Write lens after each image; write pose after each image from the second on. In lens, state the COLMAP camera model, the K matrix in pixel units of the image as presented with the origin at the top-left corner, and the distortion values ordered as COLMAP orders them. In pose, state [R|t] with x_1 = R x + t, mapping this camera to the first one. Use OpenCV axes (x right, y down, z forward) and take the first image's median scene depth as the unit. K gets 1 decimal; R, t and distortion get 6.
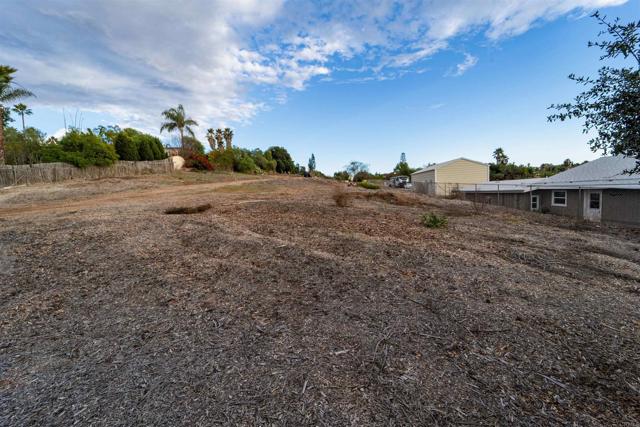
lens RADIAL K [[255.5, 0, 318.7], [0, 255.5, 216.0], [0, 0, 1]] dist [0.000966, -0.000314]
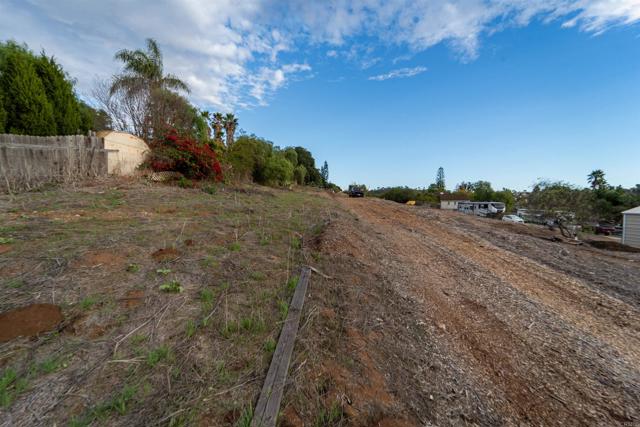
lens RADIAL K [[258.6, 0, 321.4], [0, 258.6, 199.6], [0, 0, 1]] dist [0.001147, 0.000524]
pose [[0.994660, 0.056827, 0.086155, -0.549417], [-0.047974, 0.993672, -0.101556, -0.215625], [-0.091381, 0.096880, 0.991092, 1.093987]]
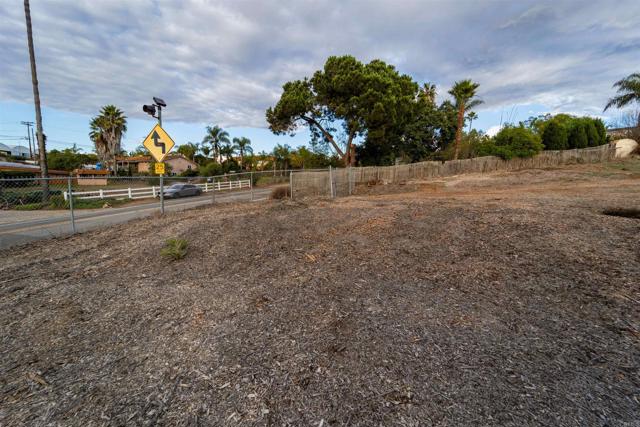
lens RADIAL K [[252.9, 0, 320.0], [0, 252.9, 217.2], [0, 0, 1]] dist [-0.003947, -0.000799]
pose [[0.223019, 0.179037, -0.958232, -0.022555], [-0.139549, 0.978729, 0.150388, 0.003061], [0.964774, 0.100181, 0.243260, -0.015783]]
